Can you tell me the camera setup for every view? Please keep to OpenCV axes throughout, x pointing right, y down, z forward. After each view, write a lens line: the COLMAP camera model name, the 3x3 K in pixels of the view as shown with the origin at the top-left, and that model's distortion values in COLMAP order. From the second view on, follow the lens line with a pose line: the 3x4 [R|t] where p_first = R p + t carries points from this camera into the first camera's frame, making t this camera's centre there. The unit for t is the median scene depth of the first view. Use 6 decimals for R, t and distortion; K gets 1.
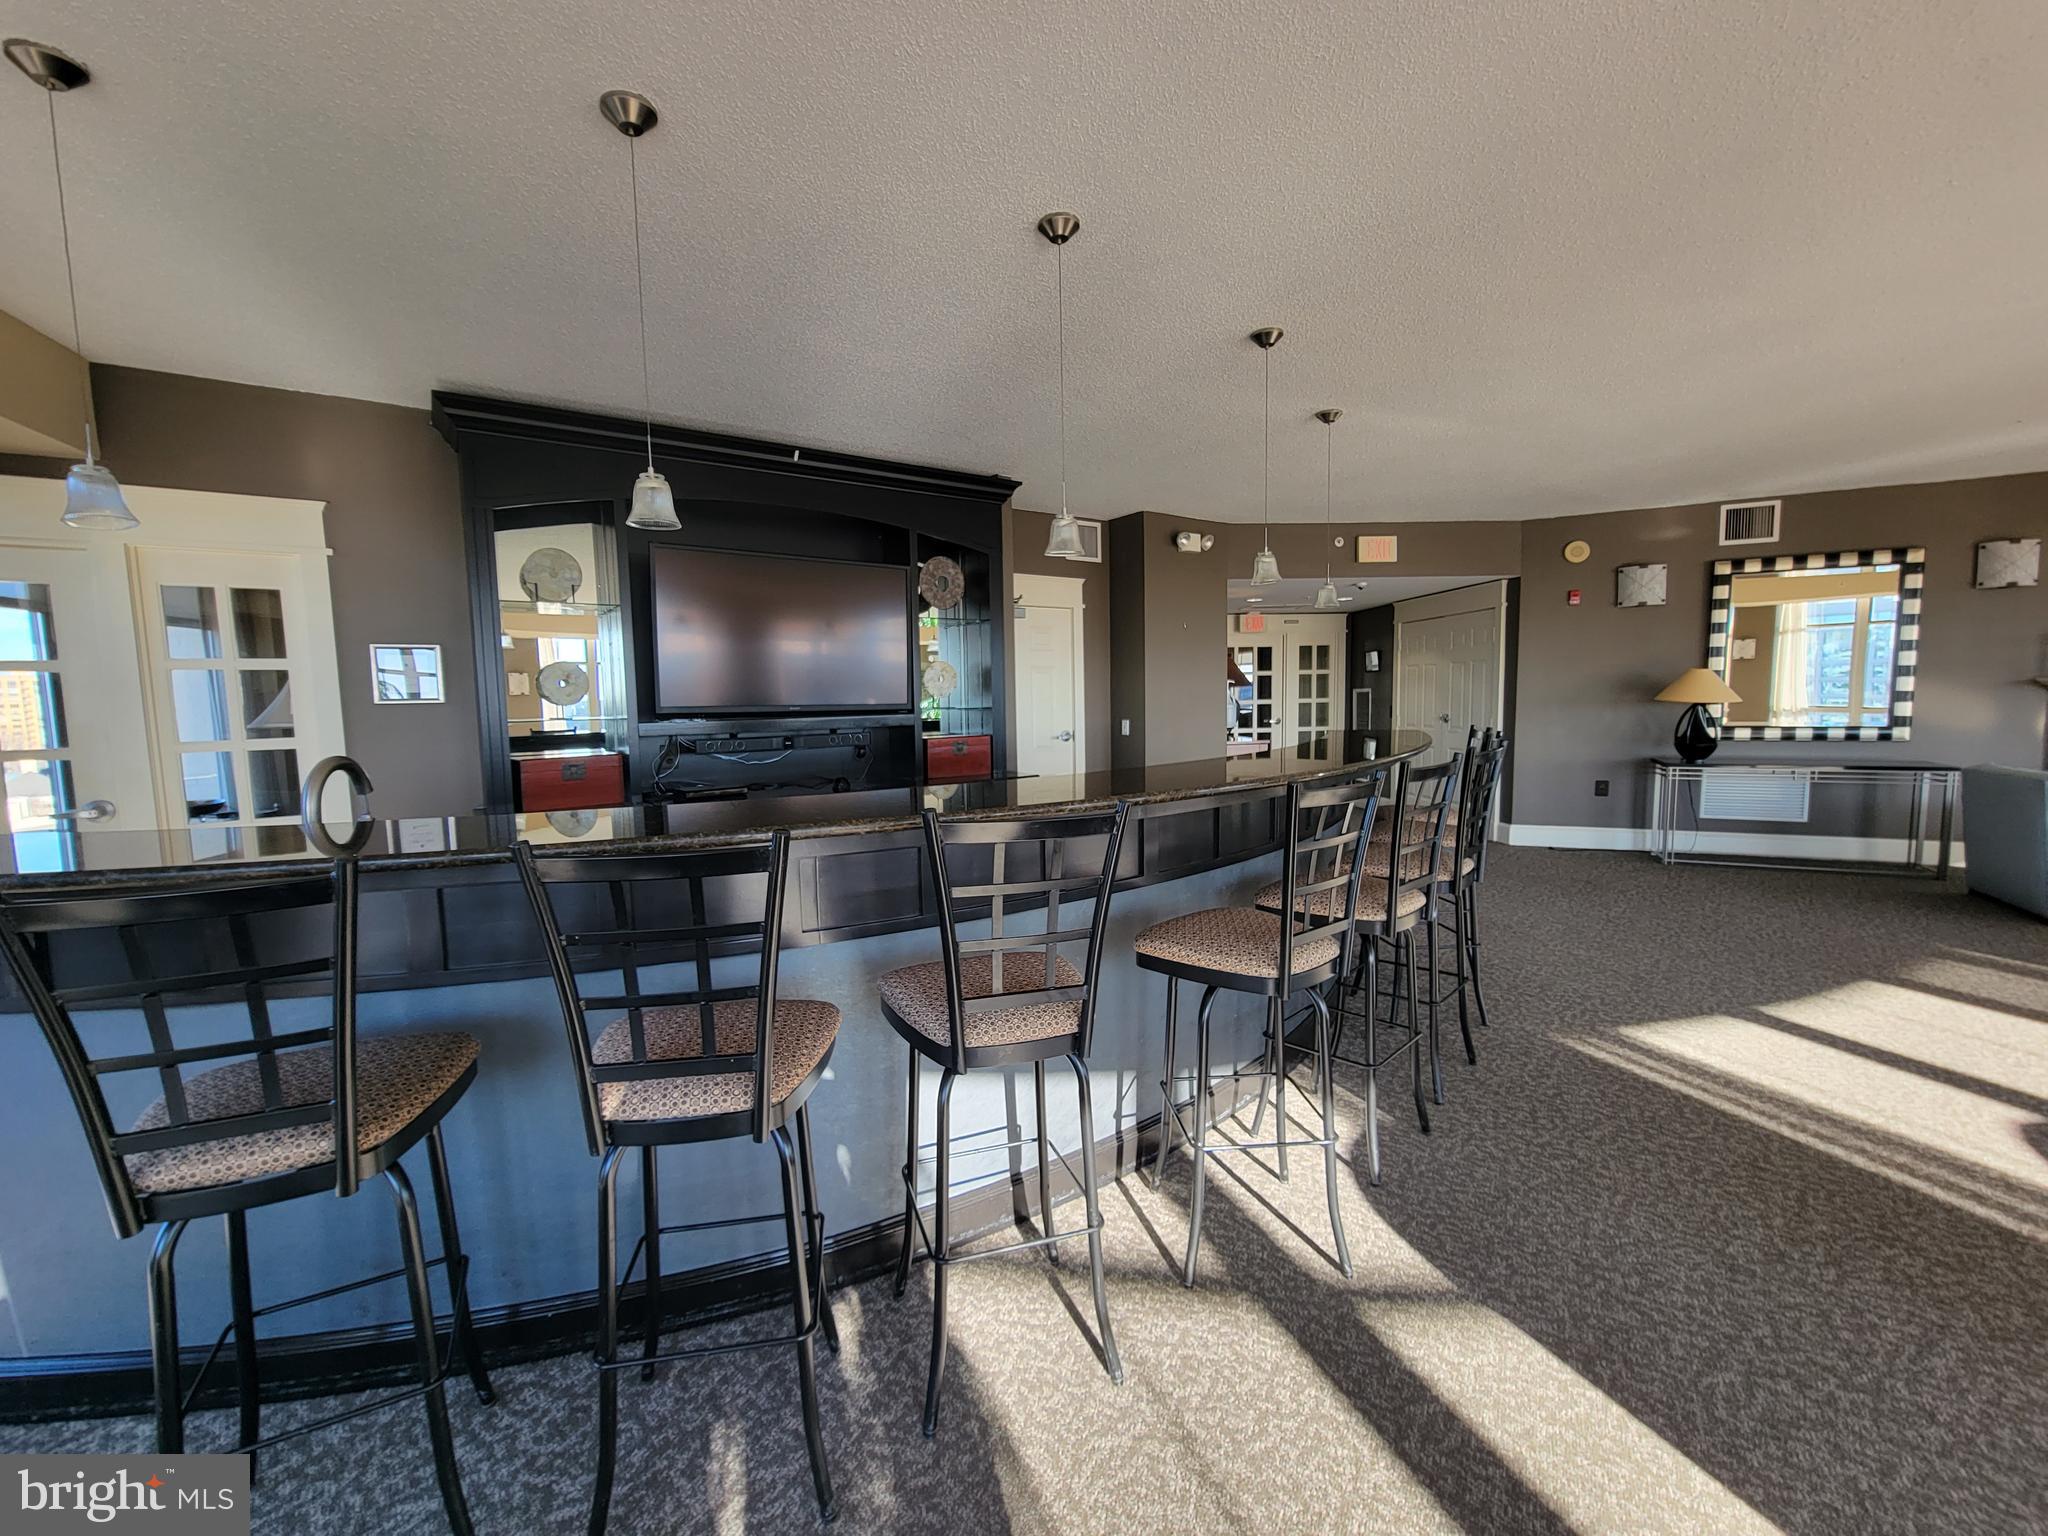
lens RADIAL K [[851.5, 0, 1019.6], [0, 851.5, 773.9], [0, 0, 1]] dist [-0.000393, -0.000325]
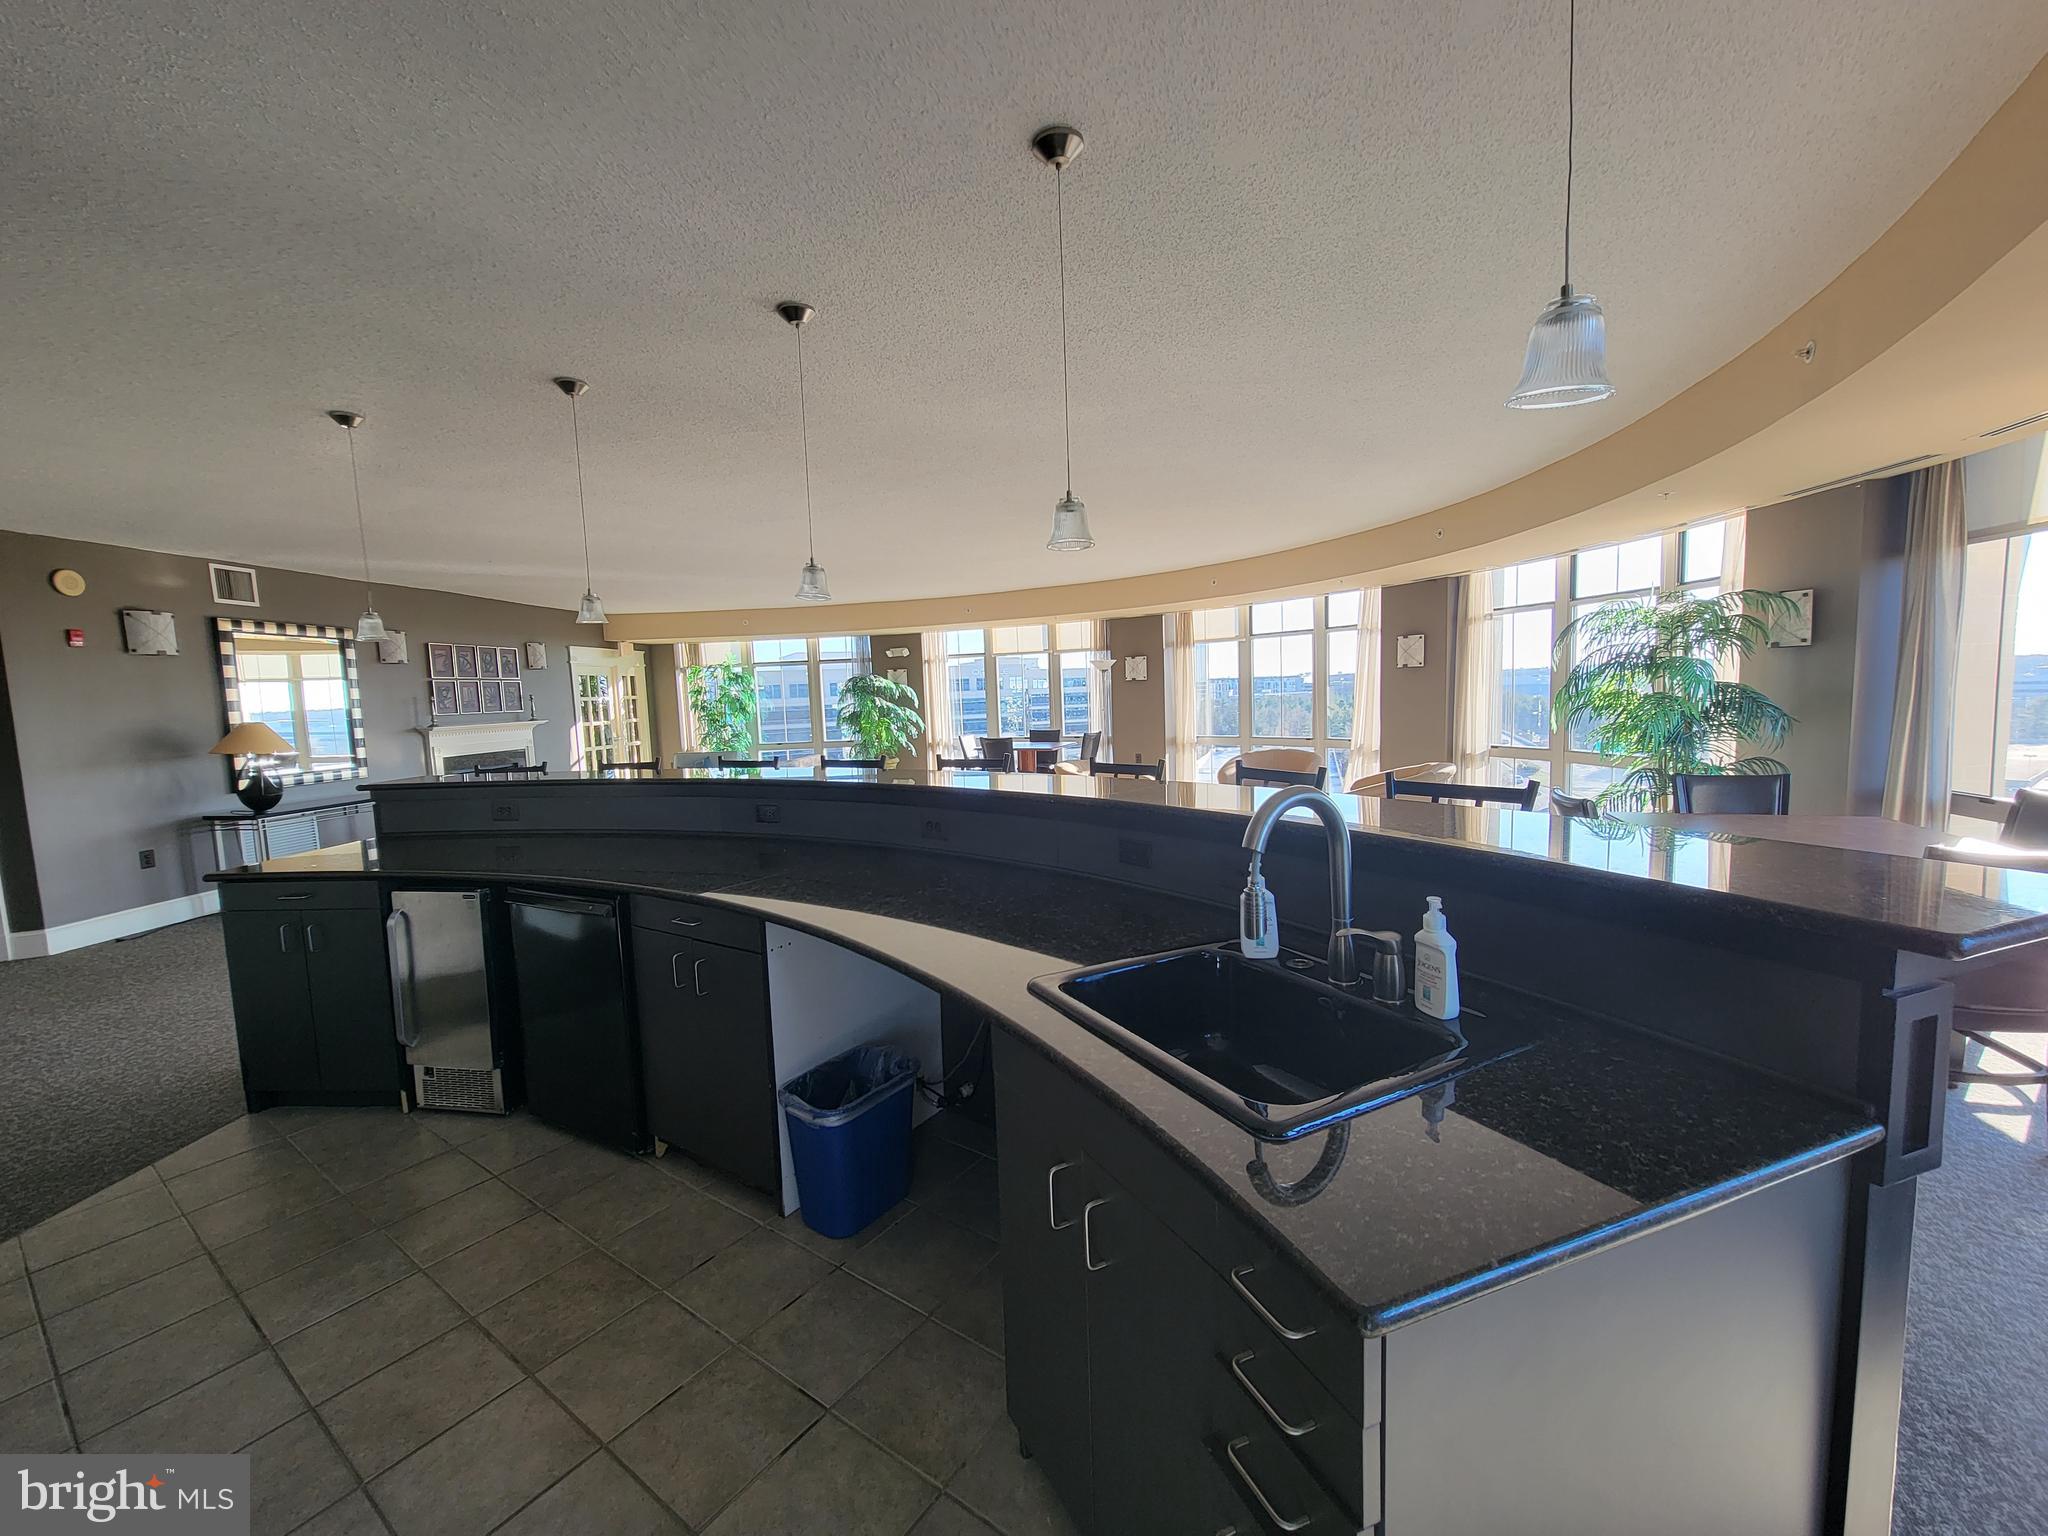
lens RADIAL K [[829.2, 0, 994.4], [0, 829.2, 773.0], [0, 0, 1]] dist [-0.001953, -0.000471]
pose [[-0.301666, -0.057205, 0.951696, -0.431125], [0.136217, 0.985372, 0.102407, -0.043950], [-0.943632, 0.160530, -0.289461, 0.462088]]
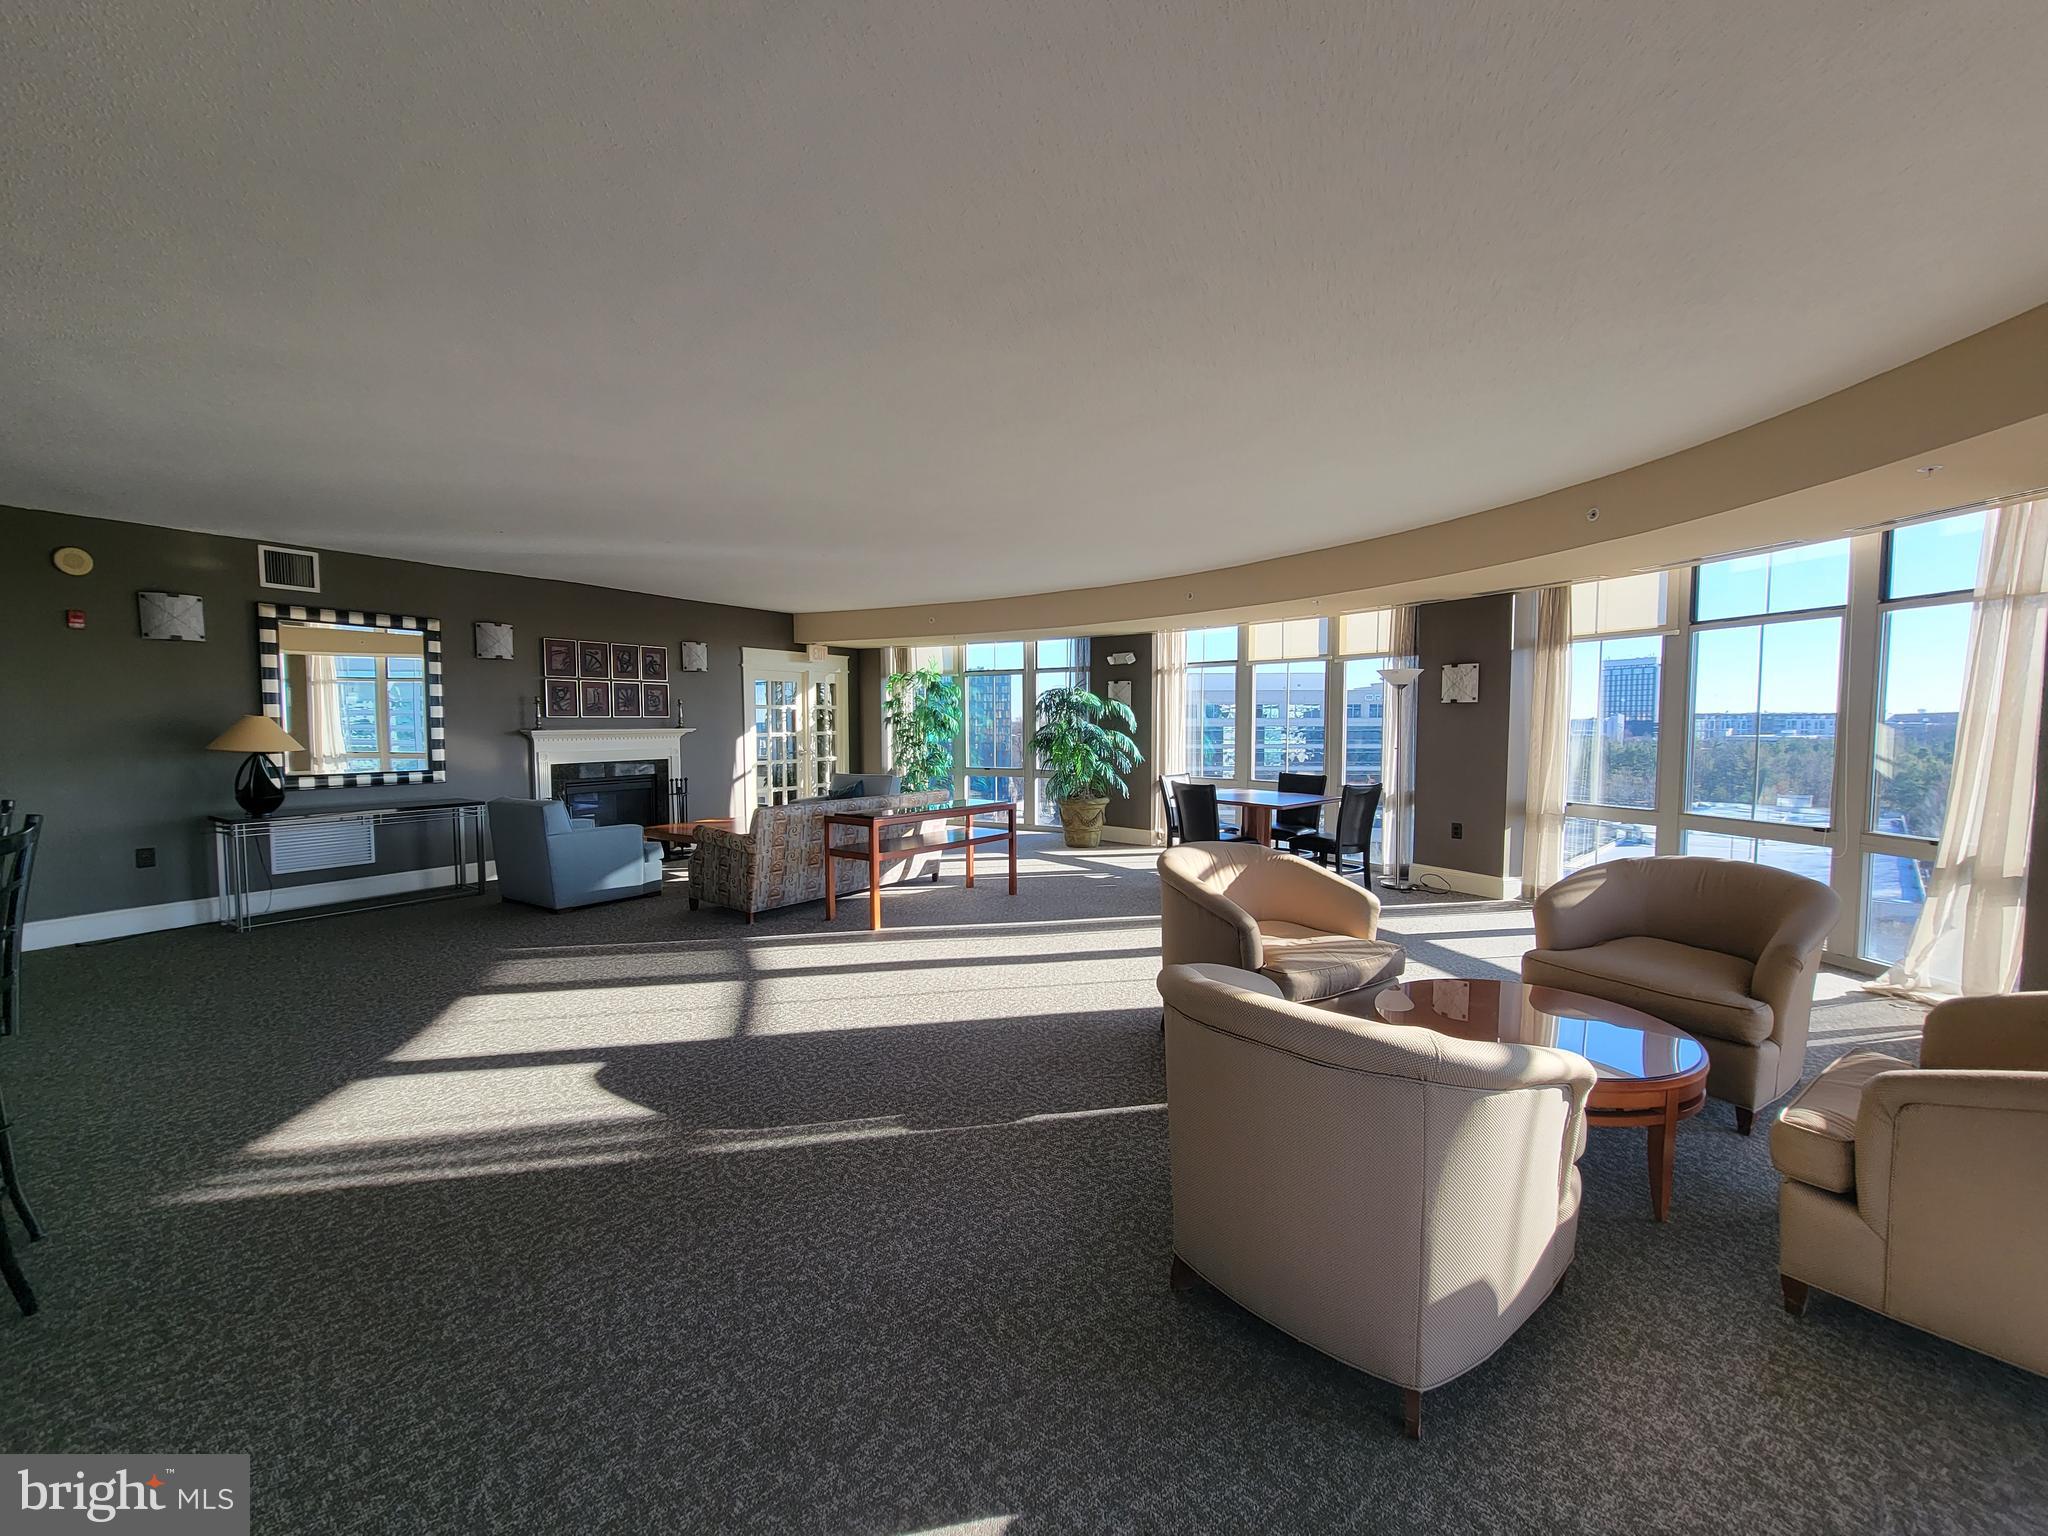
lens RADIAL K [[829.2, 0, 994.4], [0, 829.2, 773.0], [0, 0, 1]] dist [-0.001953, -0.000471]
pose [[0.137959, -0.039033, 0.989669, 0.015048], [0.093020, 0.995317, 0.026289, -0.010371], [-0.986060, 0.088432, 0.140944, 0.086591]]
